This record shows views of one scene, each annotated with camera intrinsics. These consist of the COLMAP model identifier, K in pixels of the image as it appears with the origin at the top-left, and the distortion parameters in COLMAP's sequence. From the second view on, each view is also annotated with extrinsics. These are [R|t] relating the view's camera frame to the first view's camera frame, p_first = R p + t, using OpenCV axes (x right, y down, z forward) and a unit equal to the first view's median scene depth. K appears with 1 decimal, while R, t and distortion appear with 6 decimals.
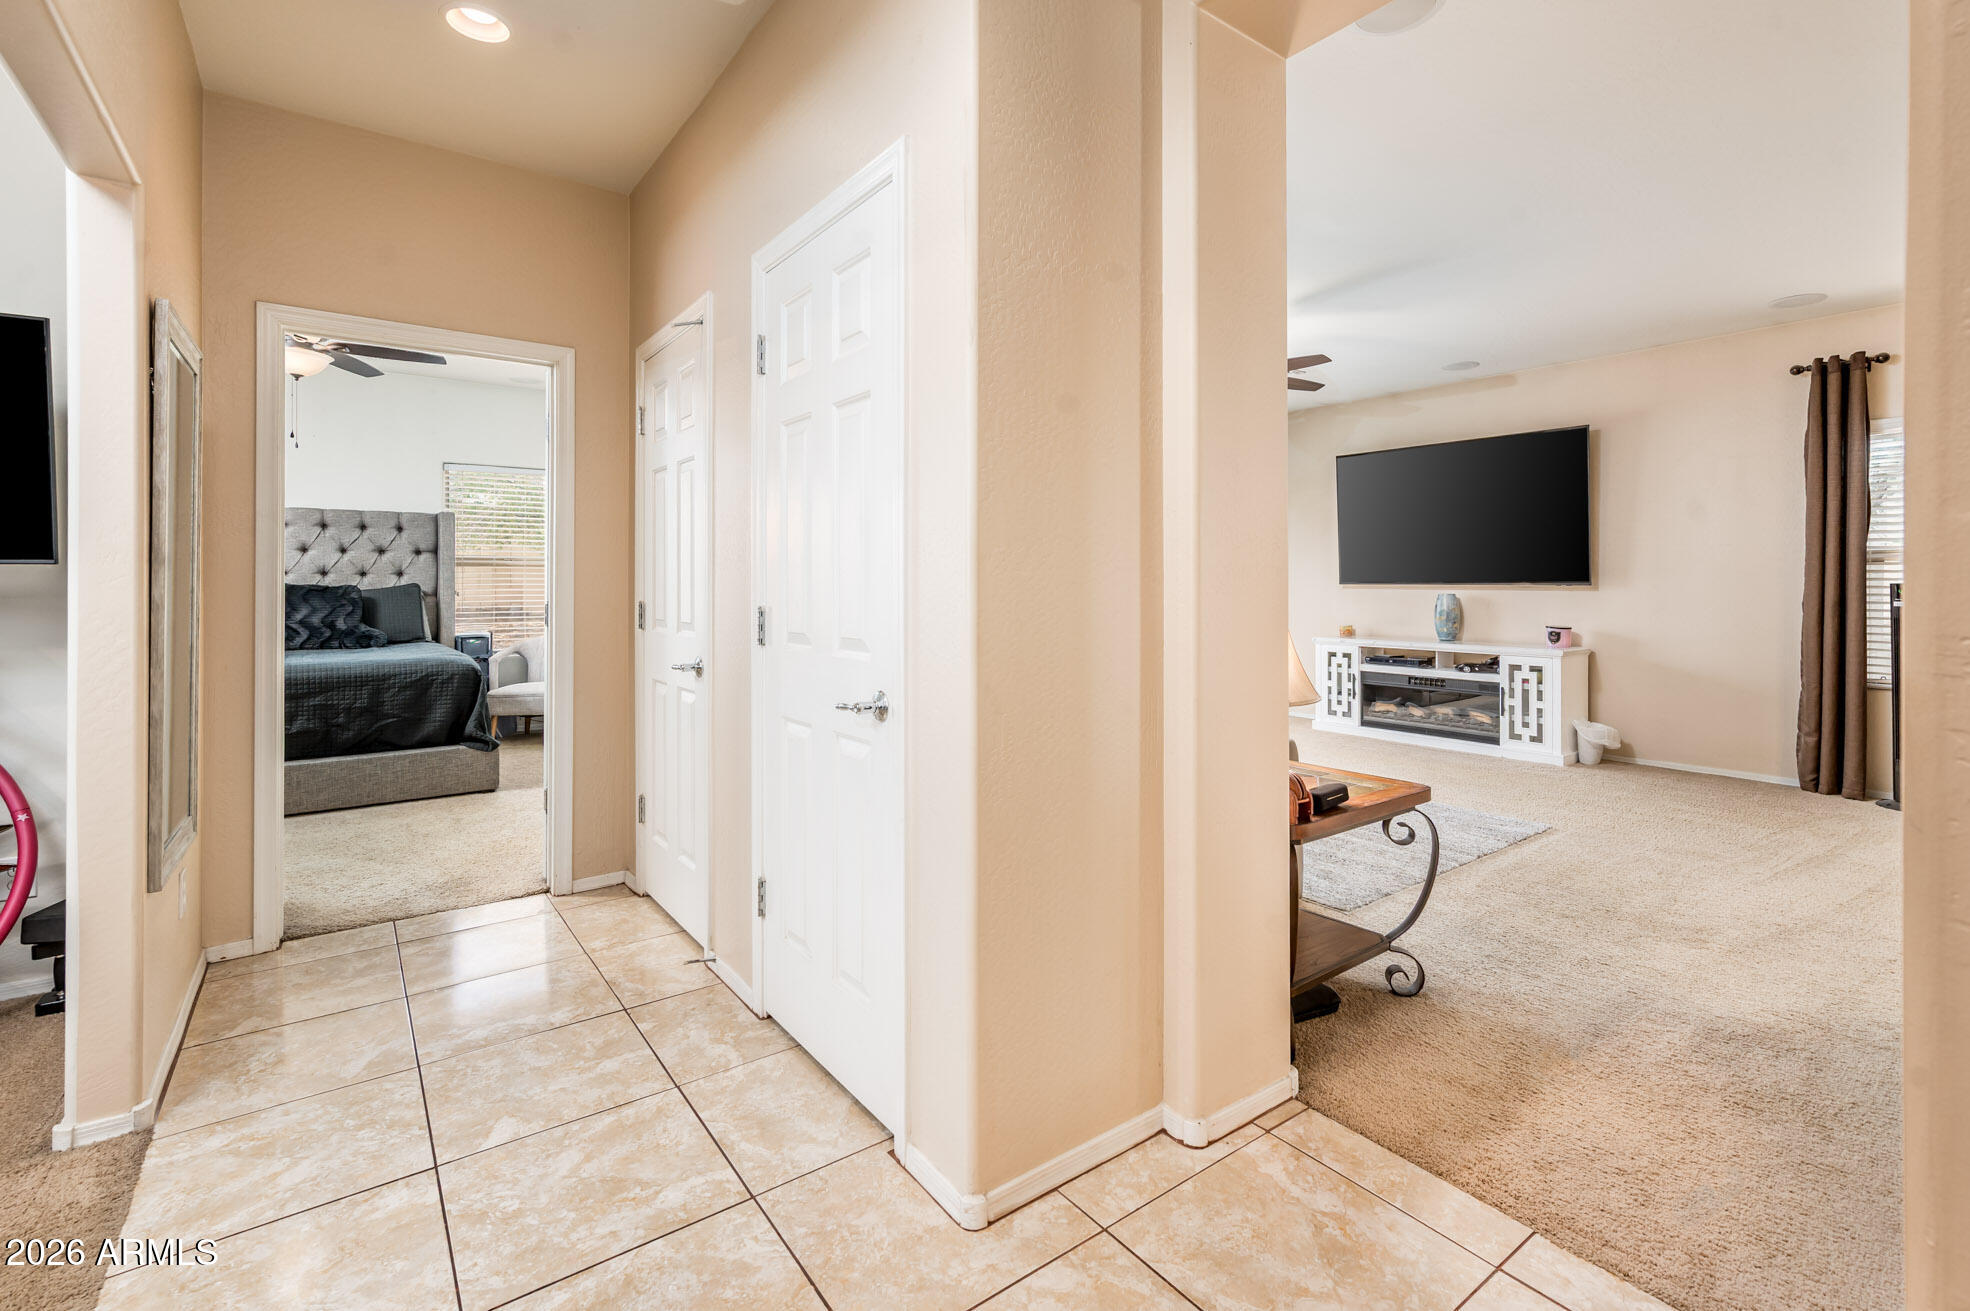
lens RADIAL K [[868.8, 0, 984.3], [0, 868.8, 585.9], [0, 0, 1]] dist [-0.000476, -0.000009]
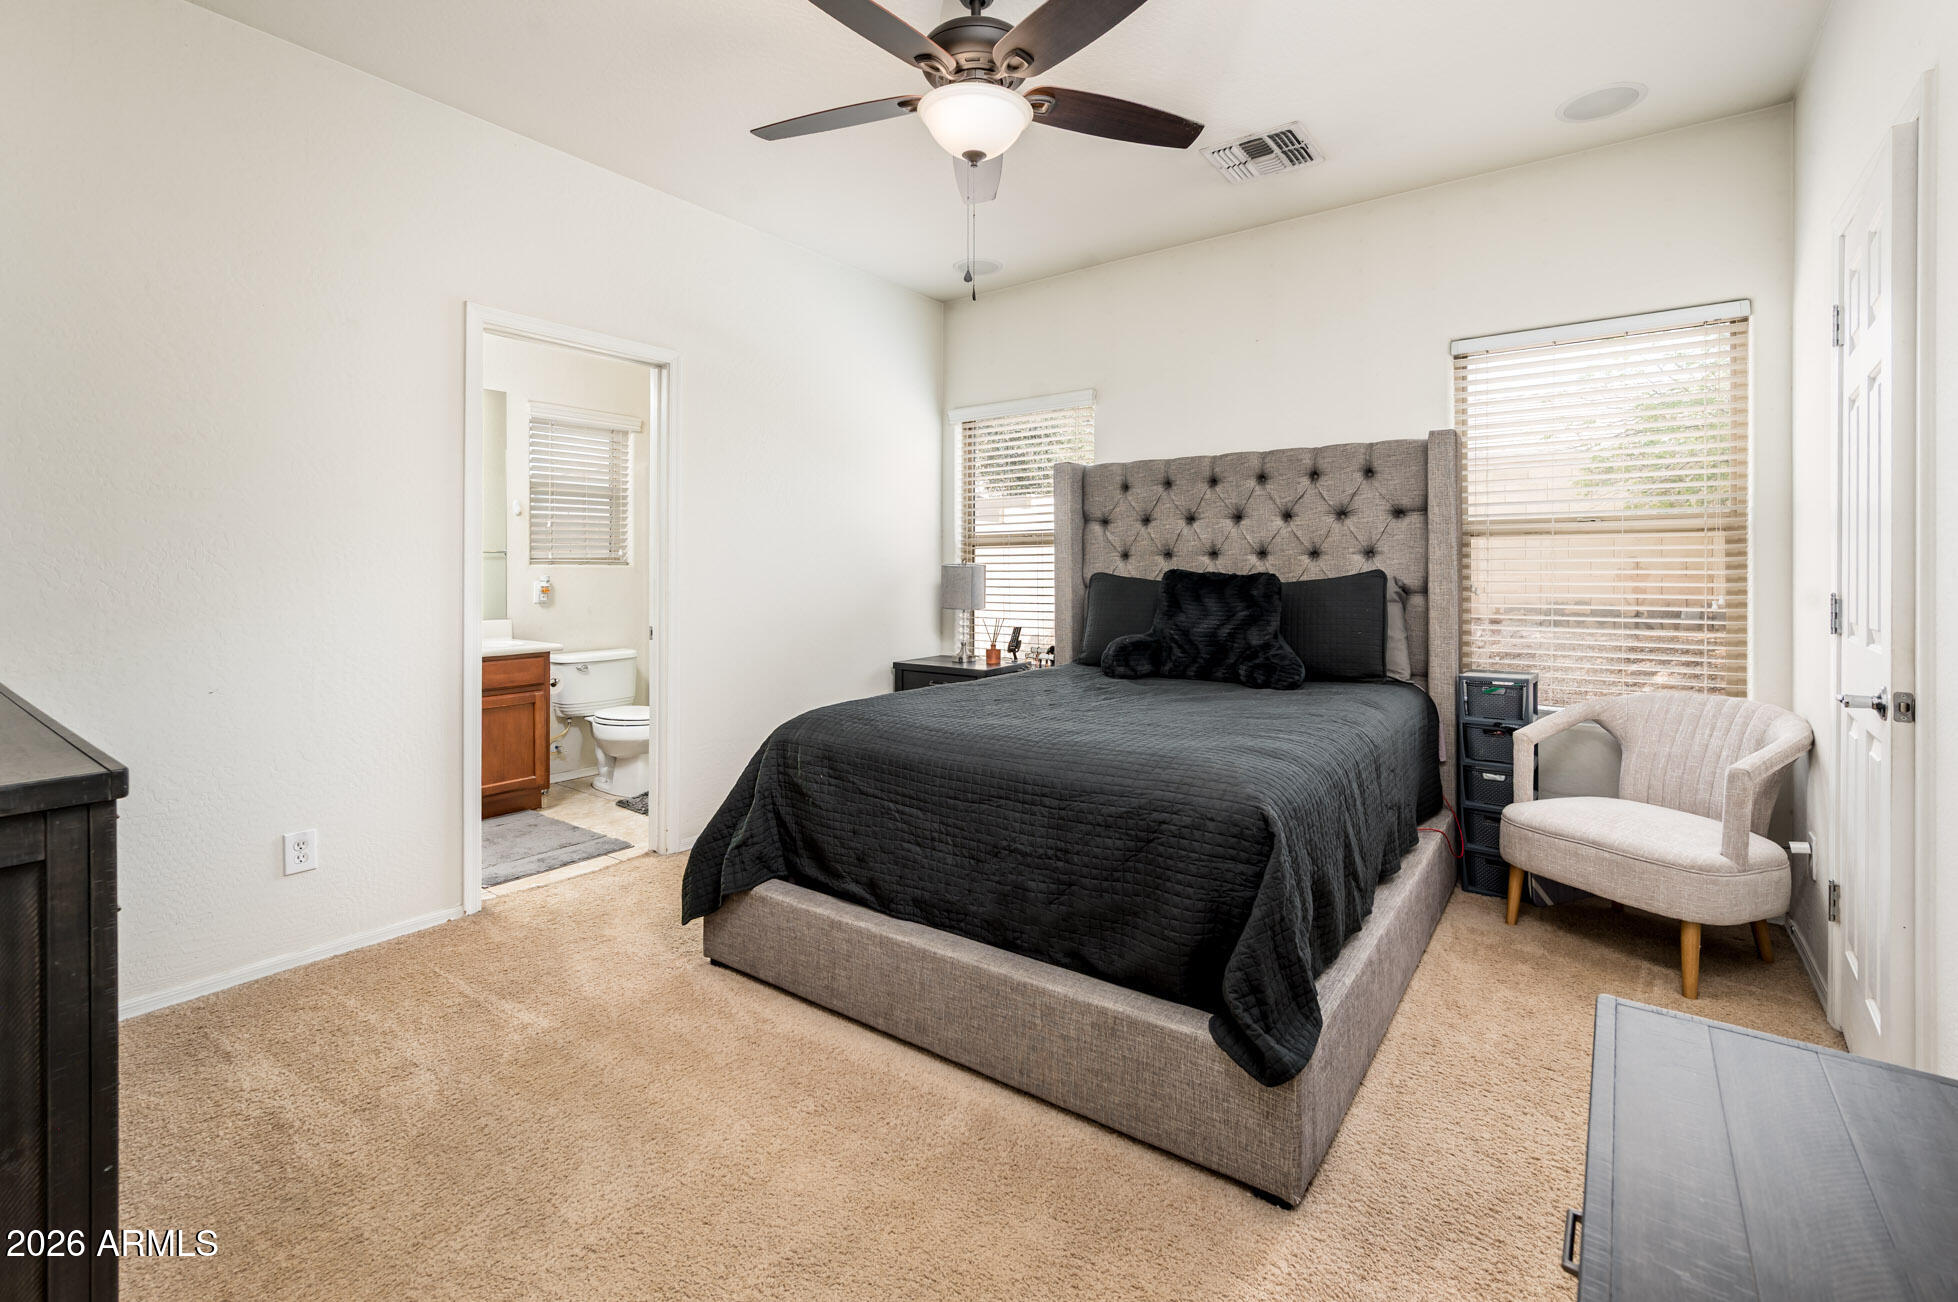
lens RADIAL K [[863.5, 0, 1002.0], [0, 863.5, 564.1], [0, 0, 1]] dist [-0.000476, -0.000009]
pose [[0.301982, 0.006135, -0.953294, -0.211069], [-0.003747, 0.999979, 0.005249, -0.008574], [0.953306, 0.001987, 0.301998, 0.603389]]
